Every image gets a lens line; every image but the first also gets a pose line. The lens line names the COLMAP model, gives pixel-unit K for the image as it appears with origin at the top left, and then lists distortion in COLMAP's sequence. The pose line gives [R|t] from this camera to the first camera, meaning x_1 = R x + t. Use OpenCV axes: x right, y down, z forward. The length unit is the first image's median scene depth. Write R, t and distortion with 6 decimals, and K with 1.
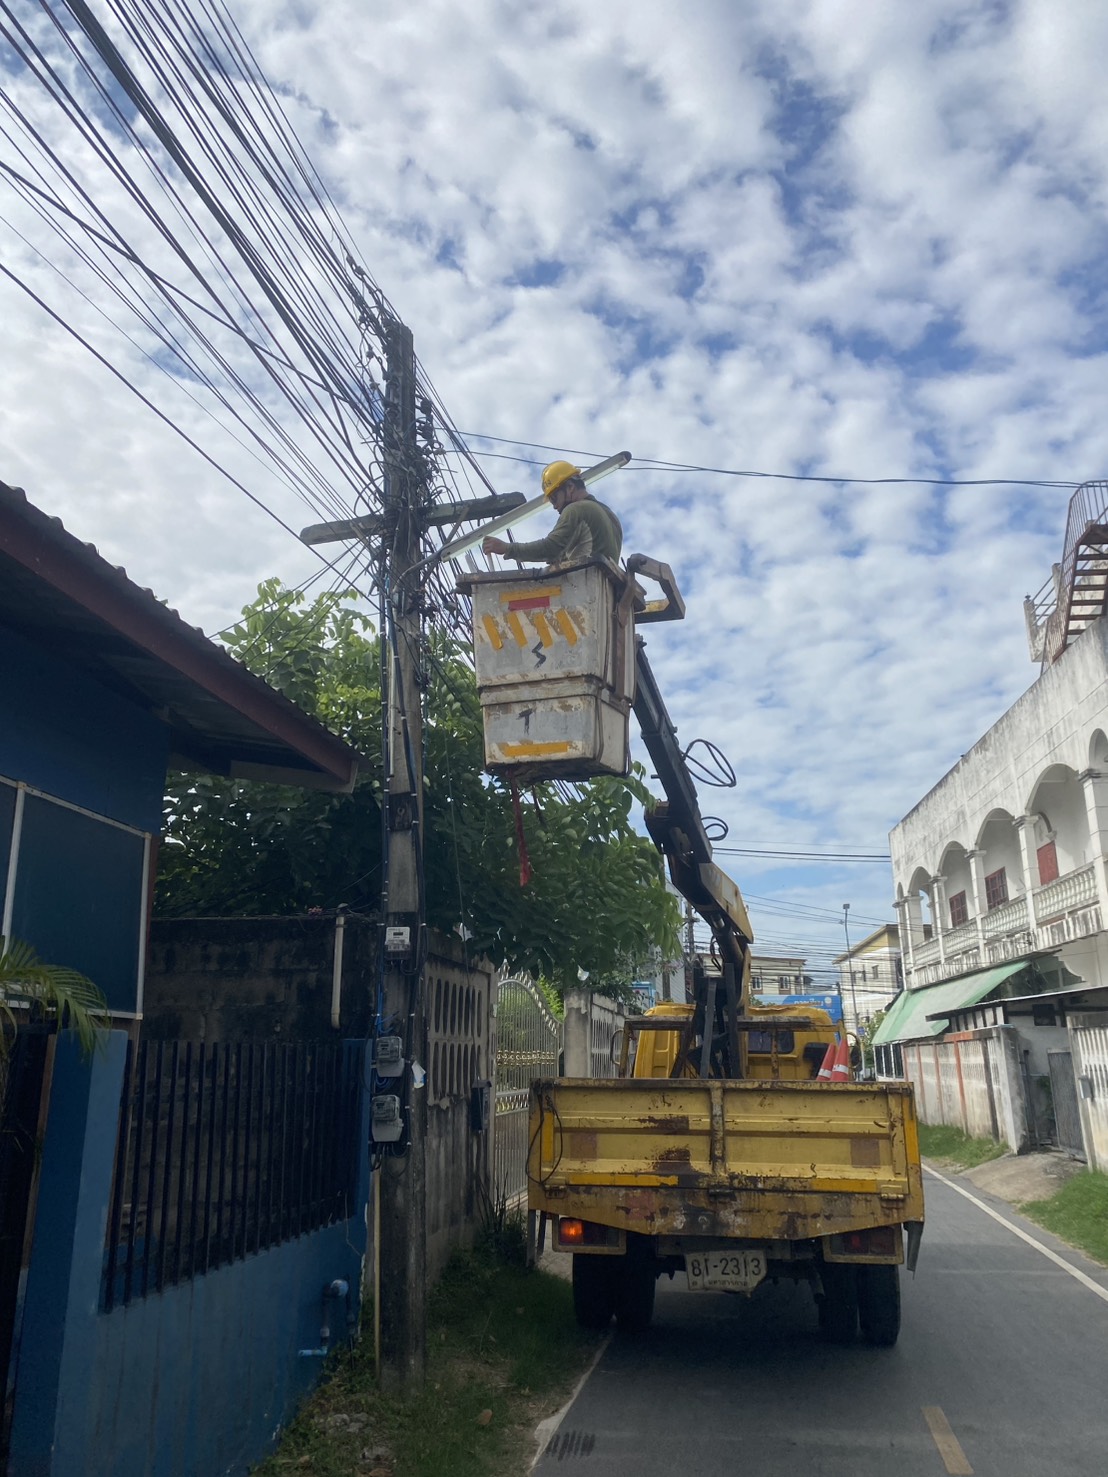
lens RADIAL K [[1080.0, 0, 553.1], [0, 1080.0, 735.1], [0, 0, 1]] dist [-0.031061, 0.027716]
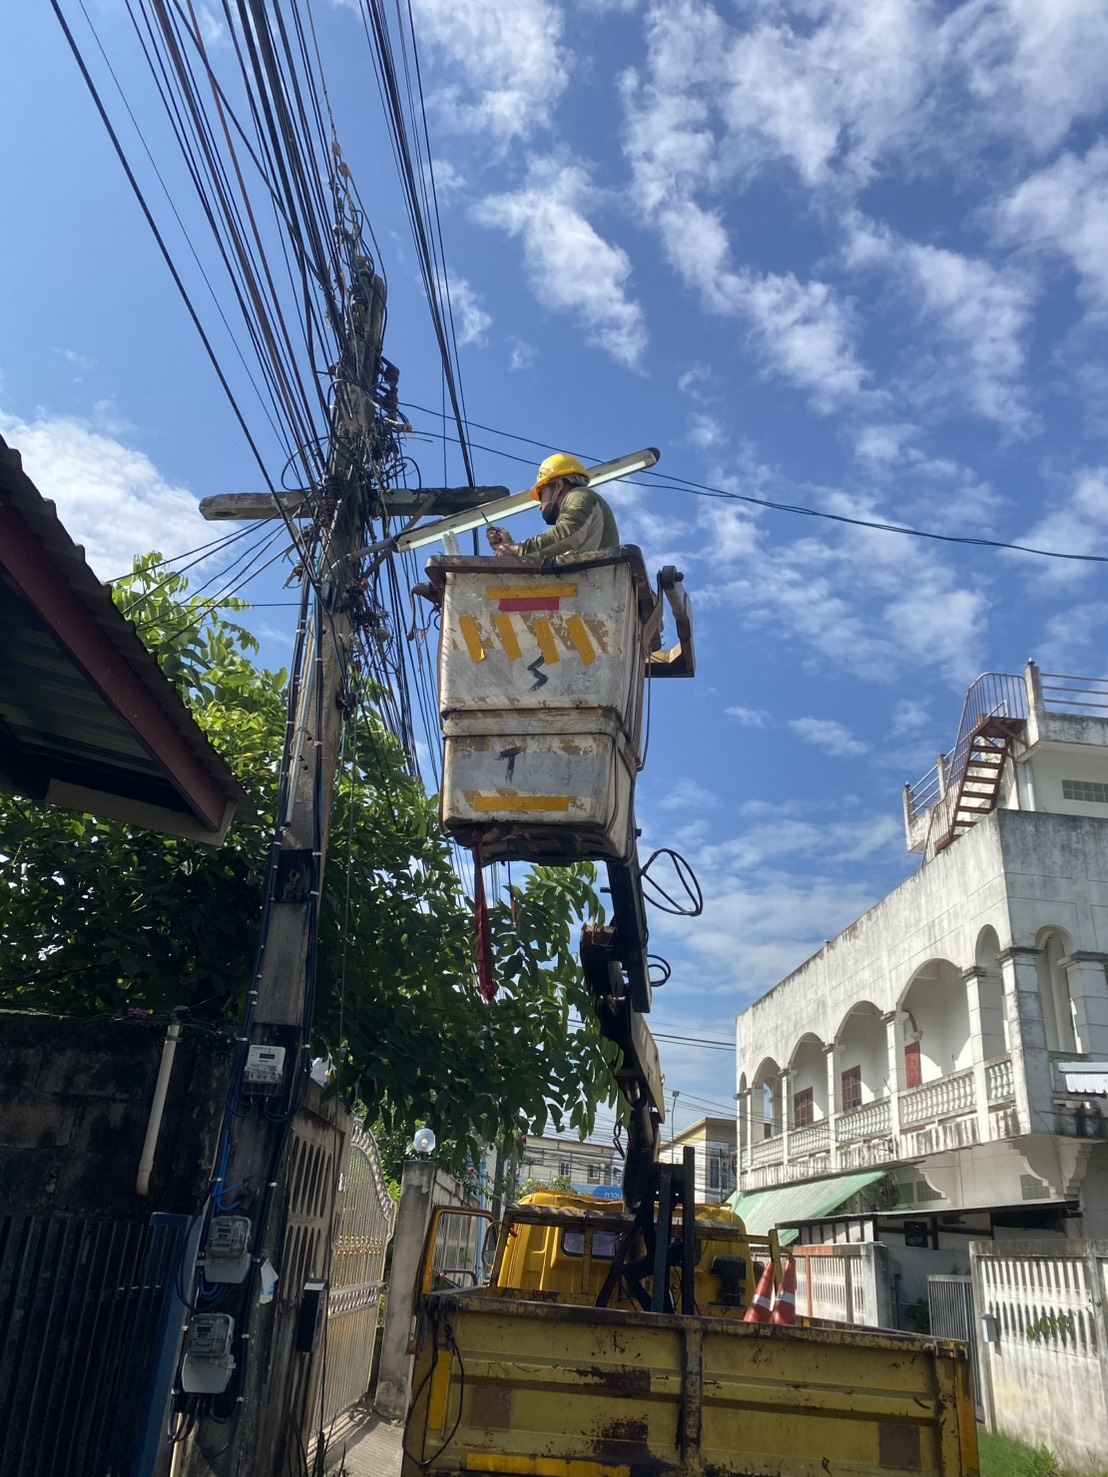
lens RADIAL K [[1080.0, 0, 543.4], [0, 1080.0, 747.1], [0, 0, 1]] dist [-0.031061, 0.027716]
pose [[0.979518, 0.142010, 0.142750, -0.086445], [-0.120884, 0.981703, -0.147130, 0.064551], [-0.161032, 0.126860, 0.978762, 0.259834]]
